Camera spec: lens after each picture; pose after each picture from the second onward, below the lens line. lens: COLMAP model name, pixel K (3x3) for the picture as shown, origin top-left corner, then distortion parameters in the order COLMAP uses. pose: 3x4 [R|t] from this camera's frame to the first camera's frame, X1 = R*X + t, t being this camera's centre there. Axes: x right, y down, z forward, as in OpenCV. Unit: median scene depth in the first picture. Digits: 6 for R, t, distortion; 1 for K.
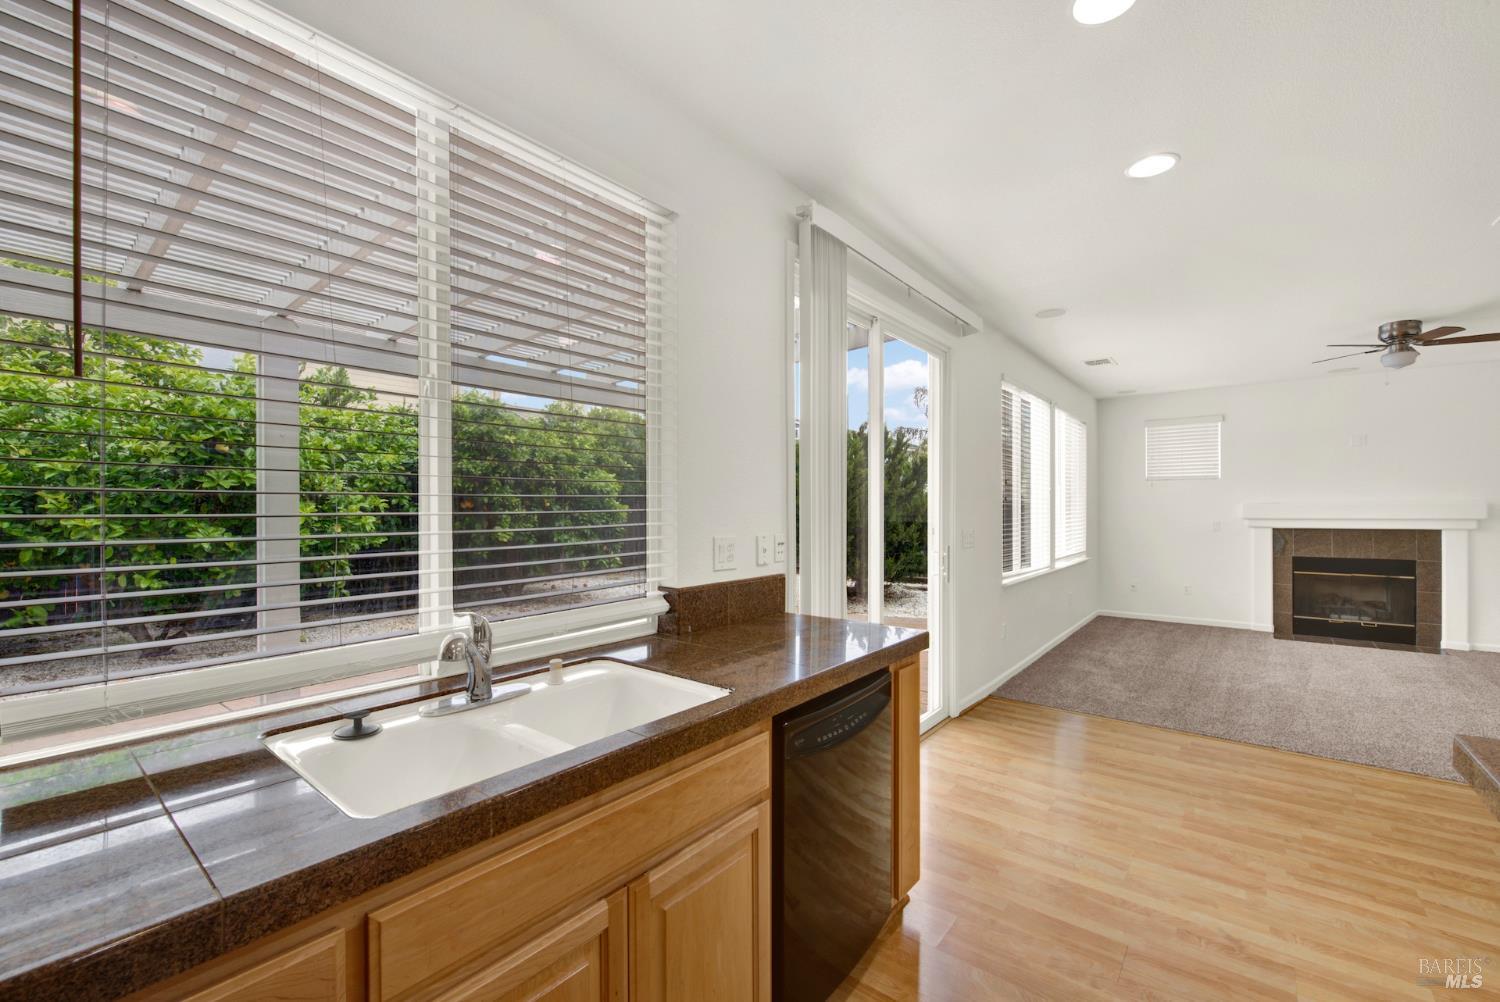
lens RADIAL K [[619.3, 0, 751.6], [0, 619.3, 511.2], [0, 0, 1]] dist [-0.001479, -0.000481]
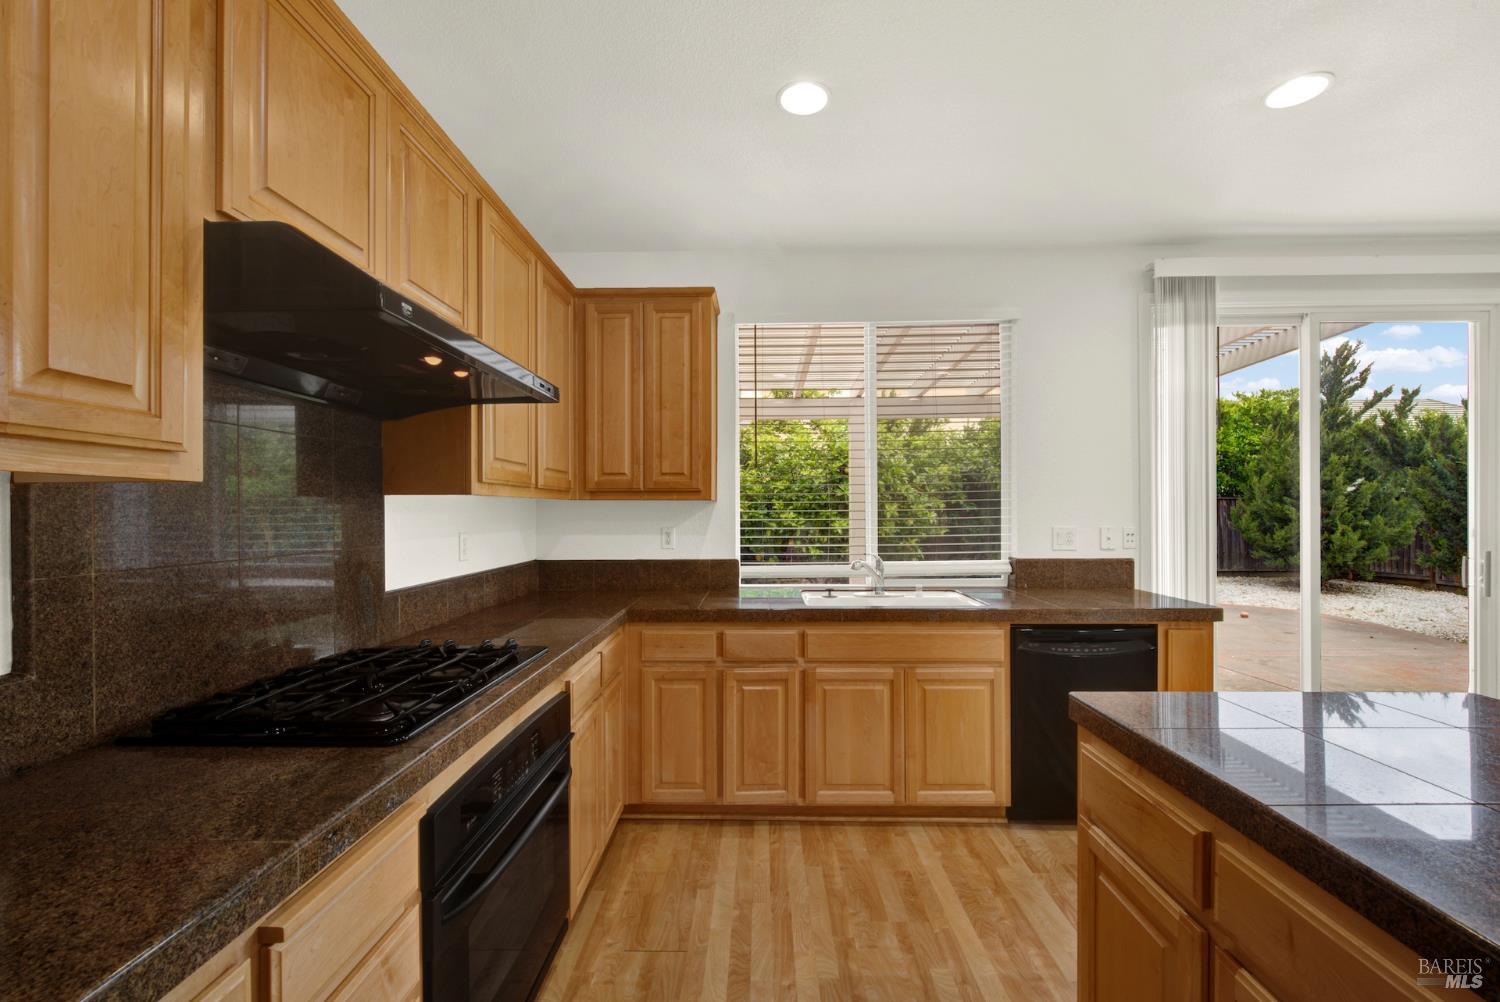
lens RADIAL K [[612.9, 0, 746.1], [0, 612.9, 509.4], [0, 0, 1]] dist [-0.001361, -0.003013]
pose [[0.604273, -0.002283, -0.796774, 0.243221], [0.002500, 0.999996, -0.000969, 0.000077], [0.796773, -0.001407, 0.604277, -0.166728]]
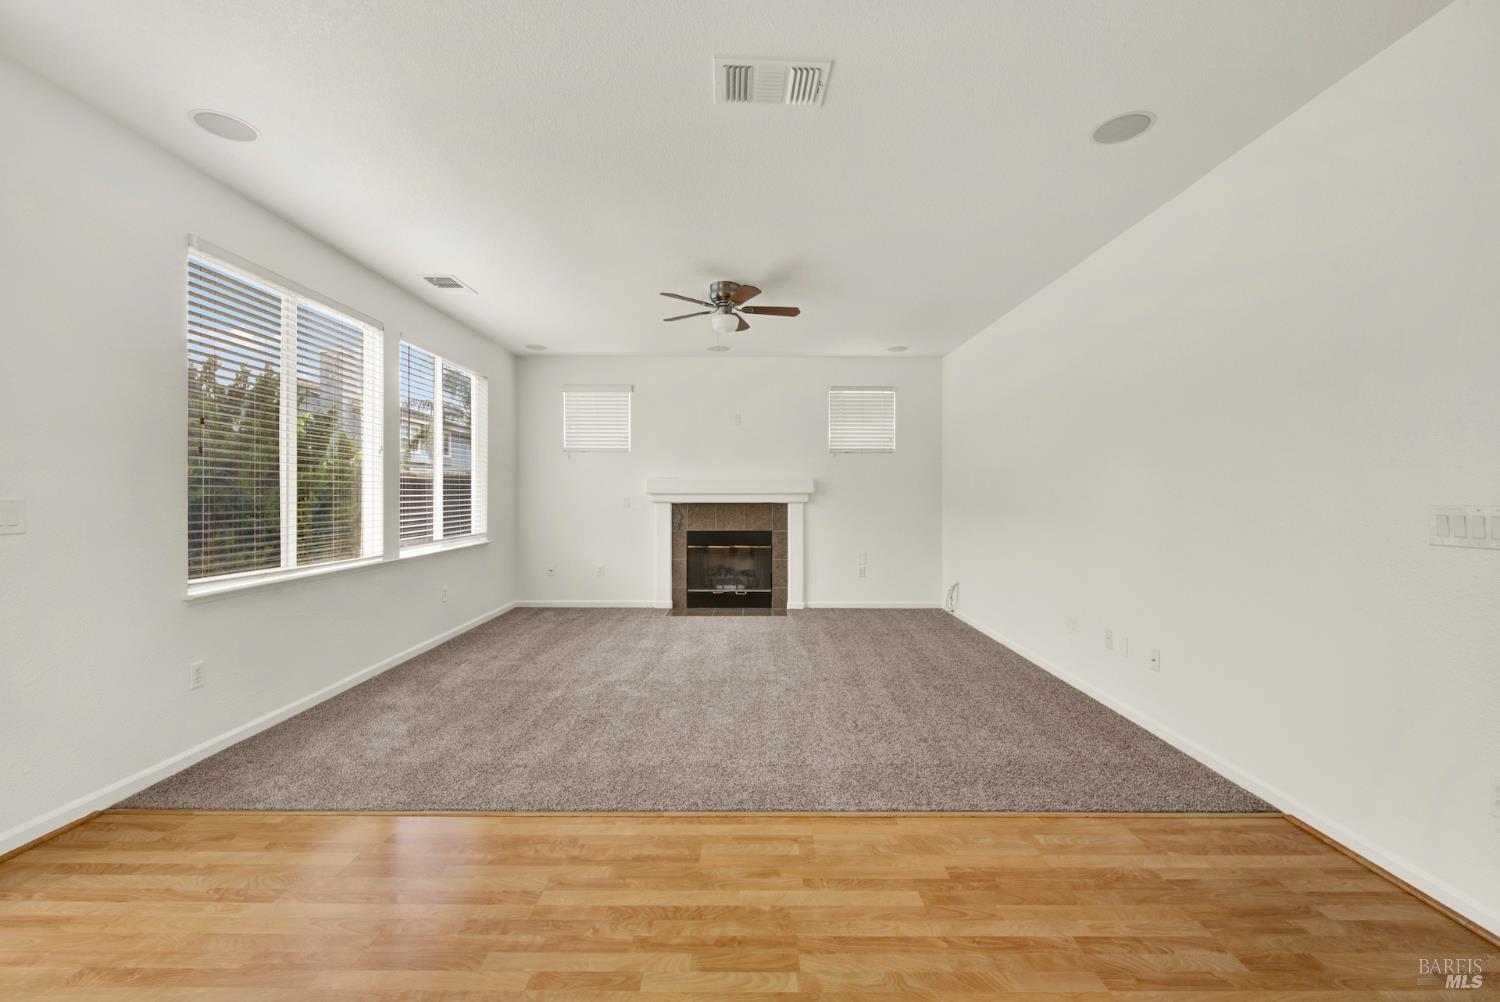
lens RADIAL K [[612.1, 0, 747.3], [0, 612.1, 496.3], [0, 0, 1]] dist [-0.002341, -0.000581]
pose [[0.781662, 0.002193, 0.623698, 0.369421], [-0.002321, 0.999997, -0.000607, 0.019067], [-0.623697, -0.000974, 0.781665, 0.179953]]
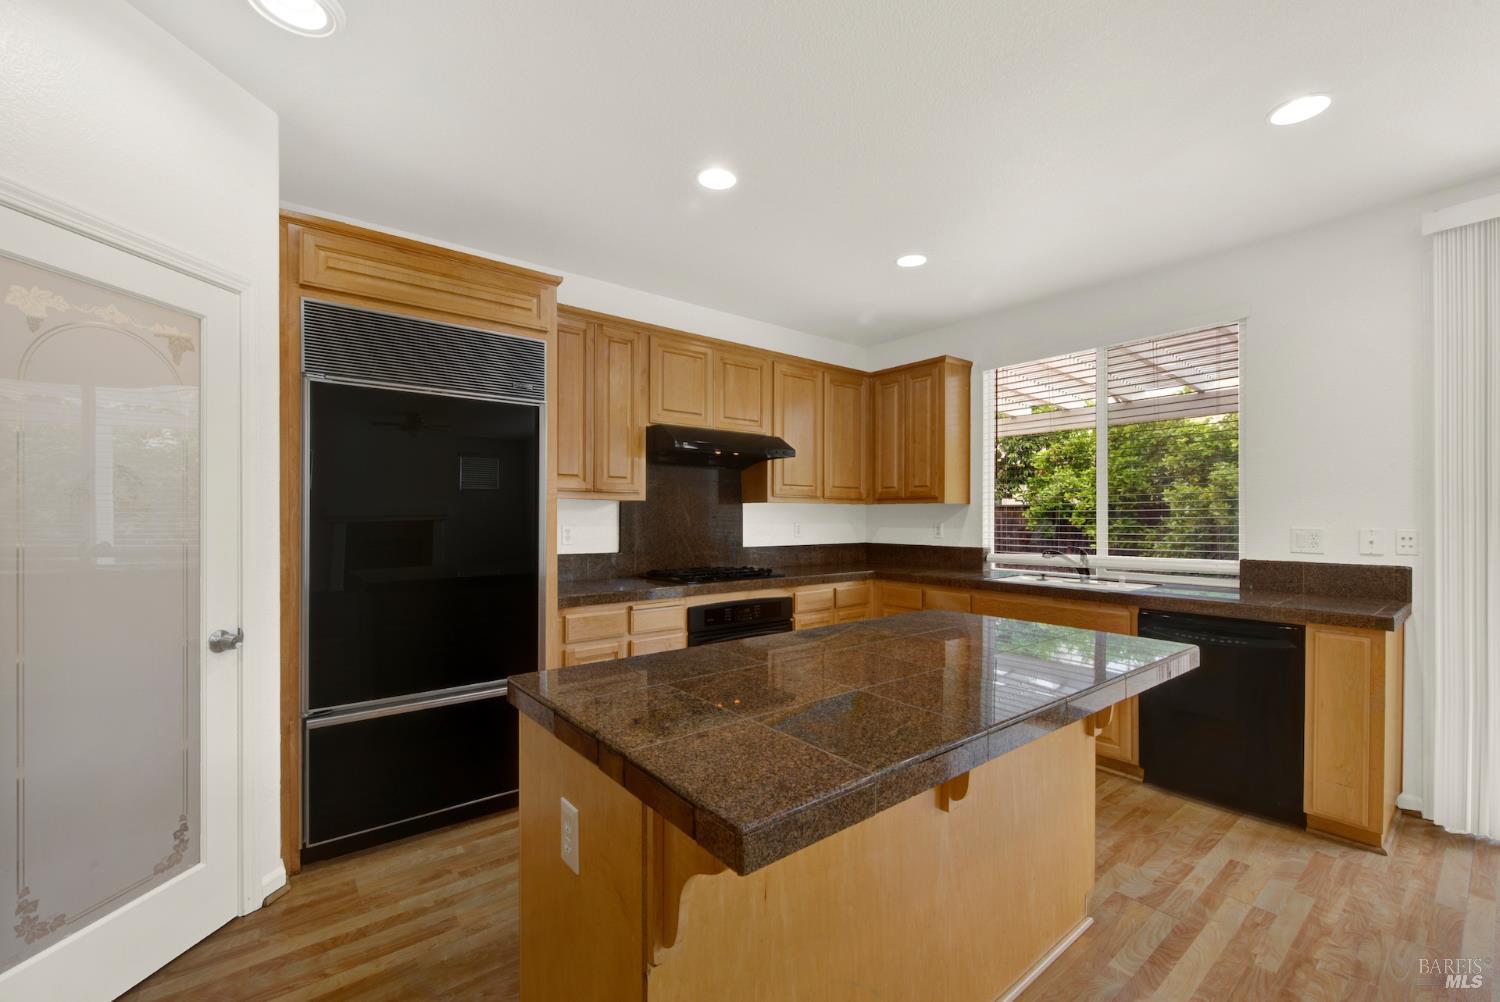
lens RADIAL K [[612.9, 0, 746.1], [0, 612.9, 509.4], [0, 0, 1]] dist [-0.001361, -0.003013]
pose [[-0.224636, -0.008496, -0.974406, 0.575288], [-0.001370, 0.999964, -0.008403, 0.005061], [0.974442, -0.000553, -0.224640, 0.044480]]
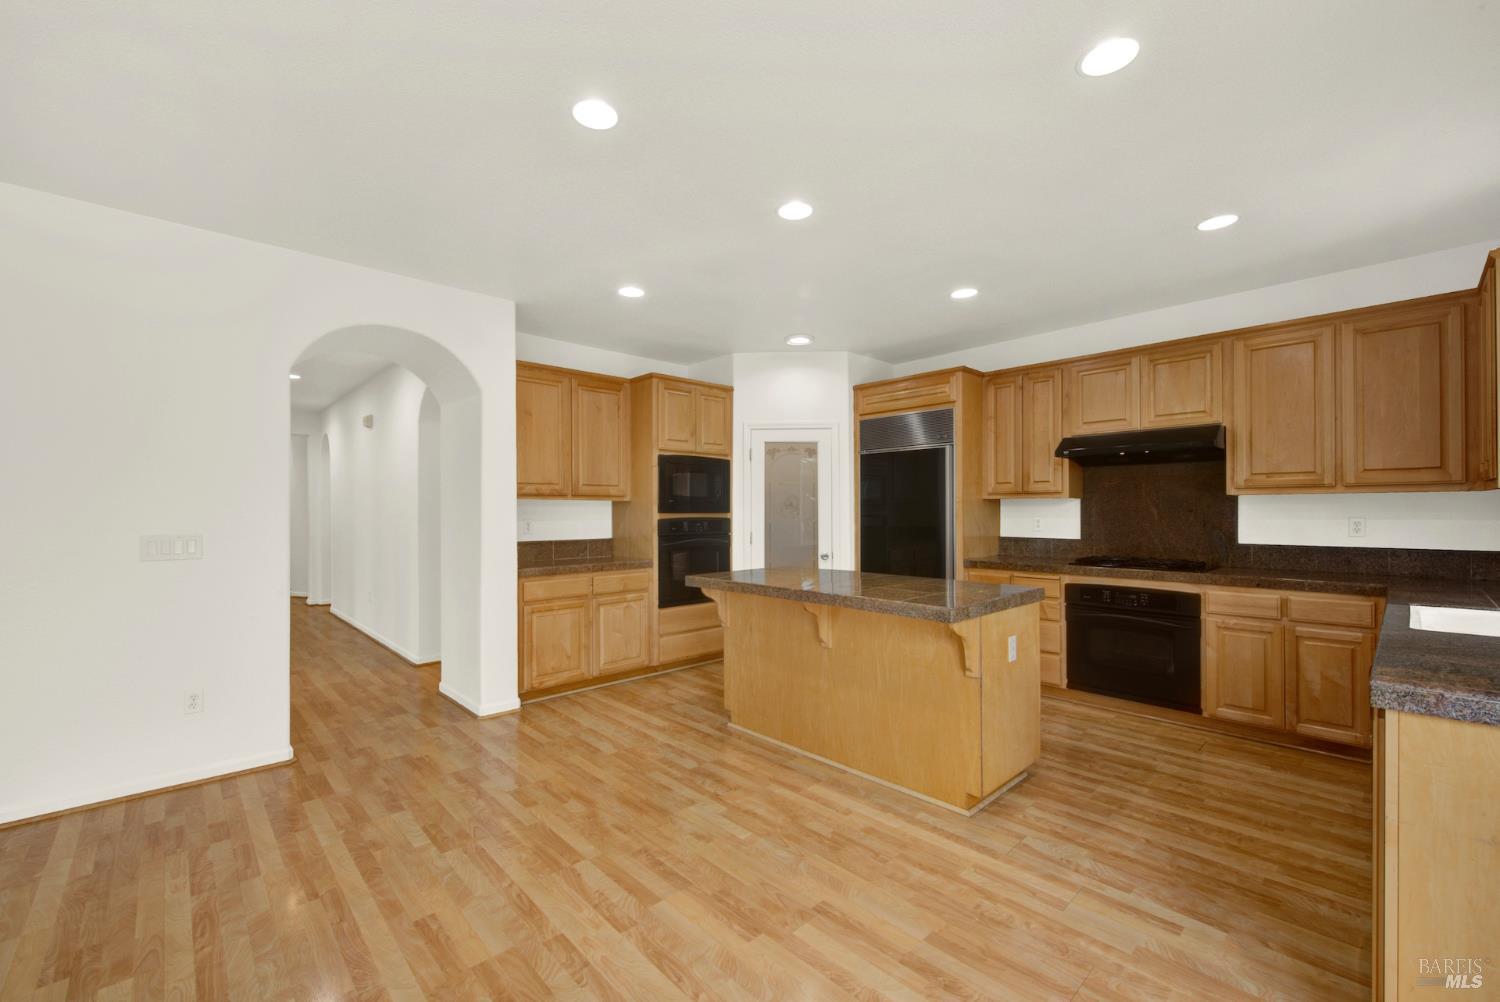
lens RADIAL K [[616.7, 0, 749.3], [0, 616.7, 506.1], [0, 0, 1]] dist [0.003075, -0.003093]
pose [[-0.990253, 0.005785, 0.139163, 0.300558], [0.004680, 0.999955, -0.008265, 0.005795], [-0.139205, -0.007533, -0.990235, 0.618617]]
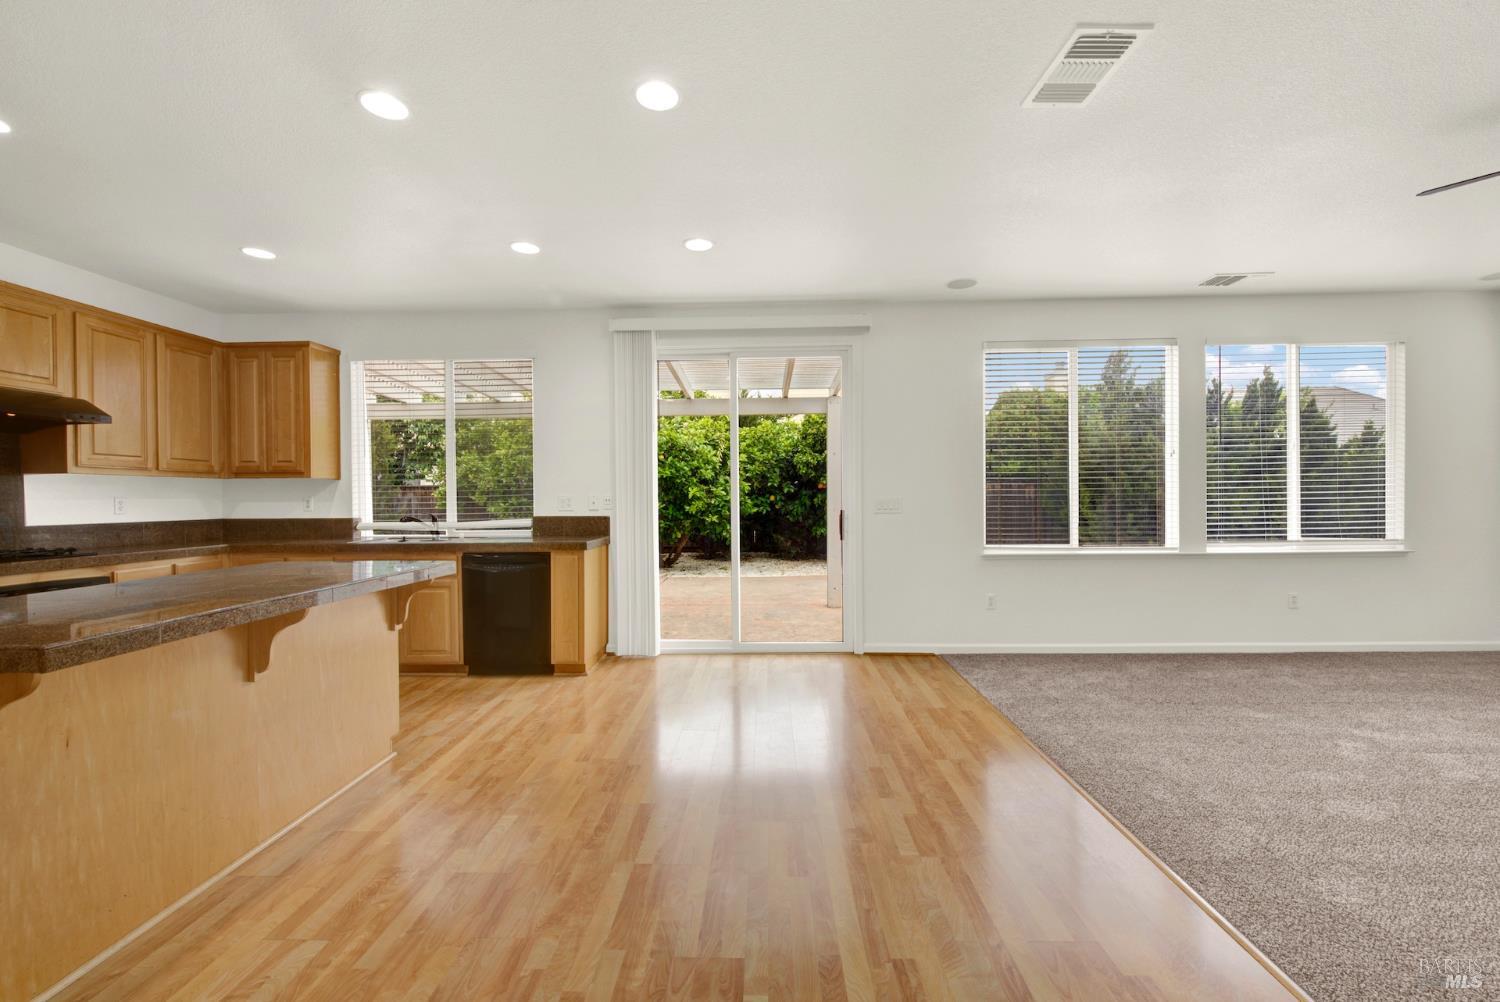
lens RADIAL K [[610.1, 0, 749.8], [0, 610.1, 503.3], [0, 0, 1]] dist [0.000494, -0.002555]
pose [[0.603781, 0.005872, -0.797128, 0.775746], [0.006905, 0.999897, 0.012597, 0.017852], [0.797120, -0.013110, 0.603678, 0.085776]]
